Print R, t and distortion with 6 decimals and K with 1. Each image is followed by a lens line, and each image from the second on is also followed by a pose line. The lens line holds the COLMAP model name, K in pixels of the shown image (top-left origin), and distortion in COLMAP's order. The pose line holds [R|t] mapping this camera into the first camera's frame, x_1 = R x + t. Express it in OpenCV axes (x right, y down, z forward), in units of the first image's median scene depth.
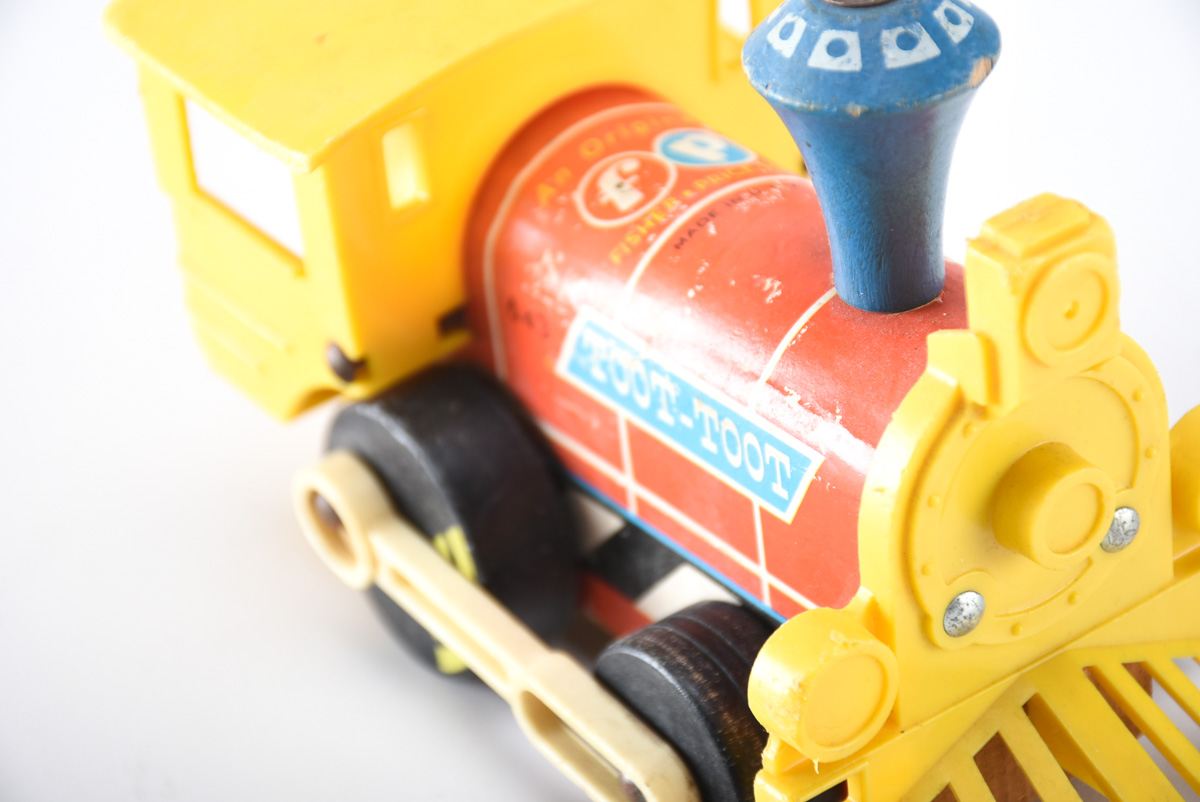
lens RADIAL K [[3869.2, 0, 599.3], [0, 3869.2, 402.5], [0, 0, 1]] dist [-0.213944, 0.000000]
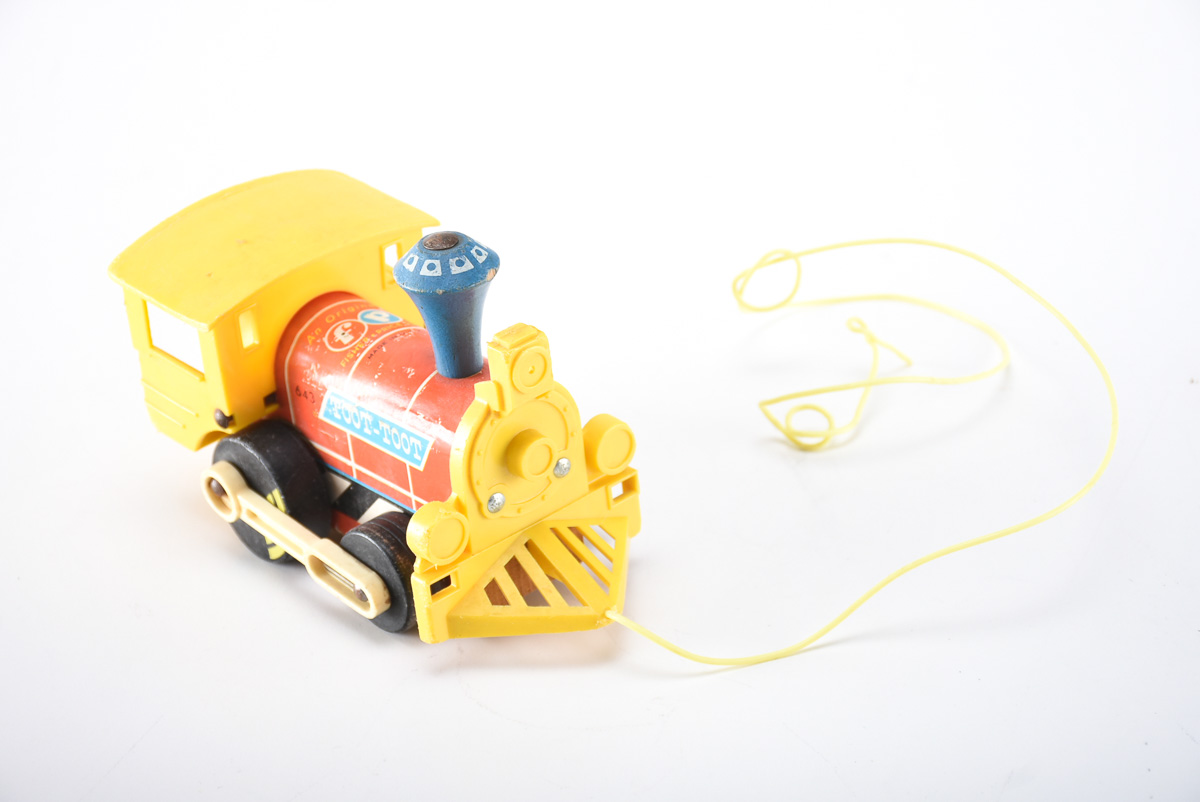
lens RADIAL K [[3218.7, 0, 601.7], [0, 3218.7, 398.6], [0, 0, 1]] dist [-0.020558, 0.000000]
pose [[0.995130, -0.038522, 0.090732, -0.017574], [0.044697, 0.996749, -0.067037, 0.121230], [-0.087855, 0.070766, 0.993616, -0.939481]]
